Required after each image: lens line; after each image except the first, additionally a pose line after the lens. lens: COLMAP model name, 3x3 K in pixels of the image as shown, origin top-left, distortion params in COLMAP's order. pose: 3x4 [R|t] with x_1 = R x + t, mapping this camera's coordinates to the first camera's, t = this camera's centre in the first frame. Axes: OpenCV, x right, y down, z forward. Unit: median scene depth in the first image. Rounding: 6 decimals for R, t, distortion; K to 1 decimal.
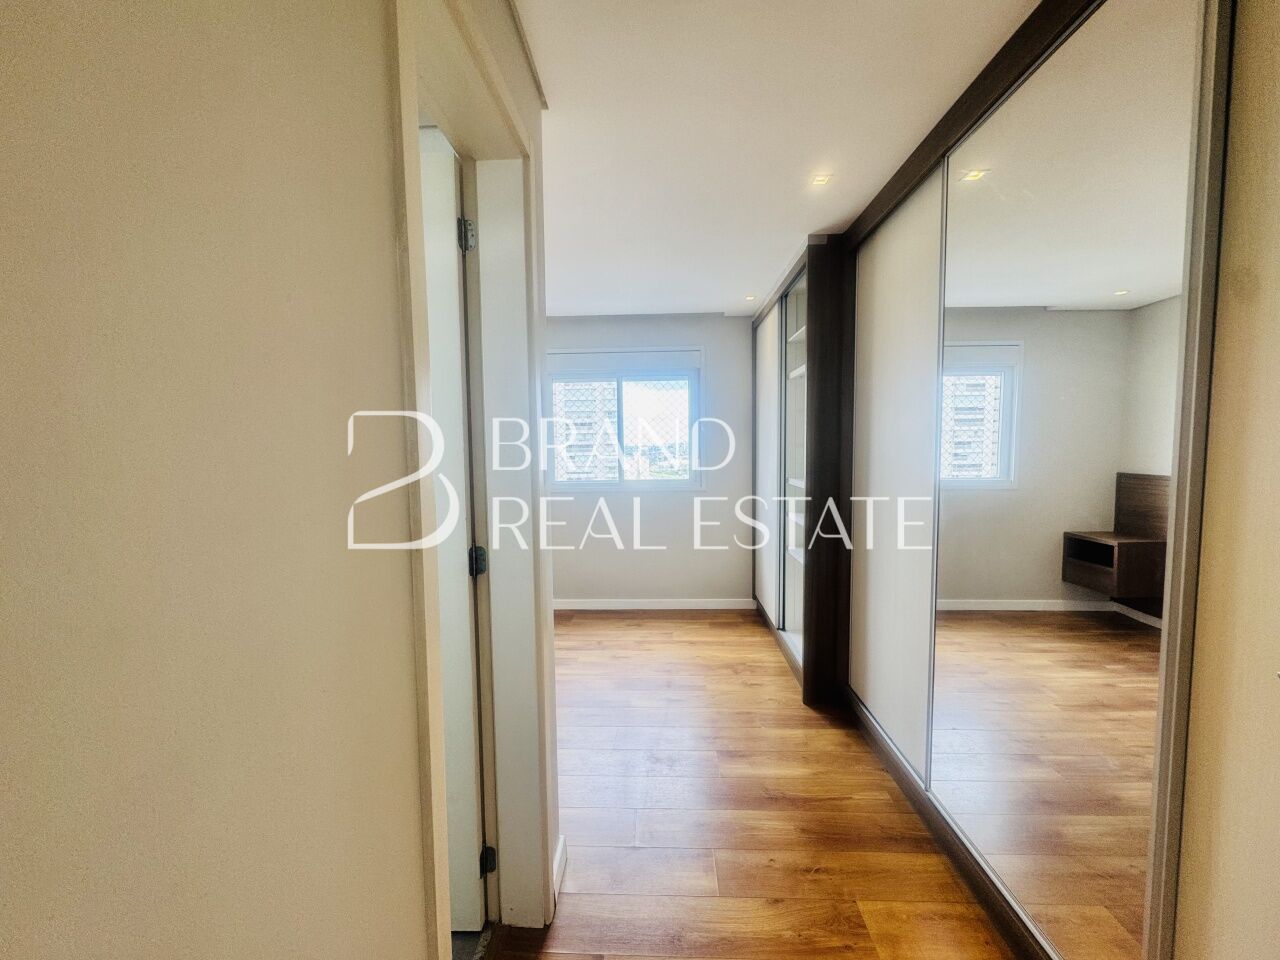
lens RADIAL K [[511.3, 0, 642.8], [0, 511.3, 480.8], [0, 0, 1]] dist [-0.004648, 0.000857]
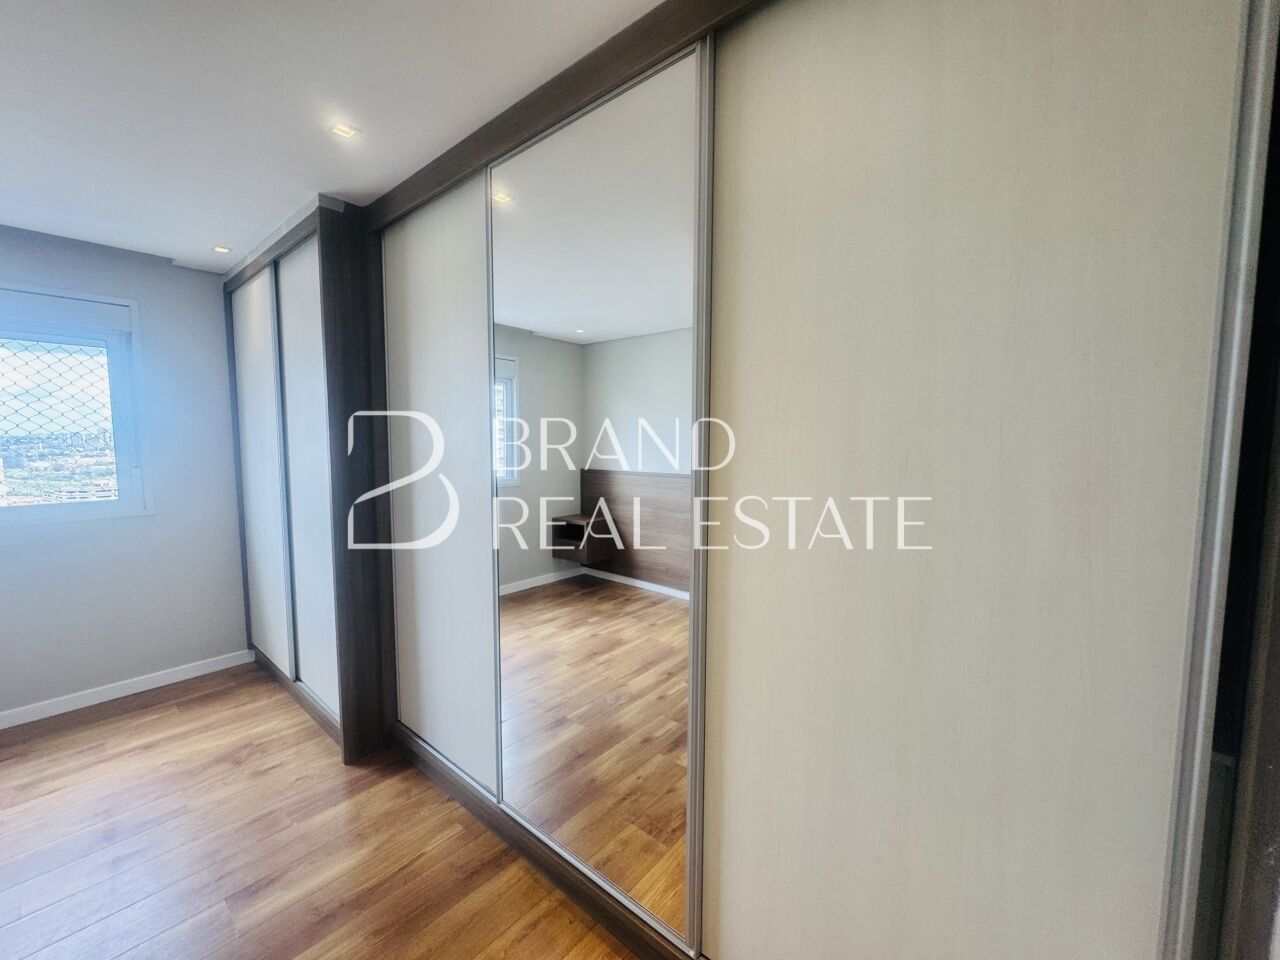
lens RADIAL K [[511.3, 0, 640.4], [0, 511.3, 482.1], [0, 0, 1]] dist [-0.004648, 0.000857]
pose [[0.612927, -0.054878, 0.788231, -0.018891], [0.043801, 0.998411, 0.035451, -0.030051], [-0.788924, 0.012796, 0.614357, 0.098907]]
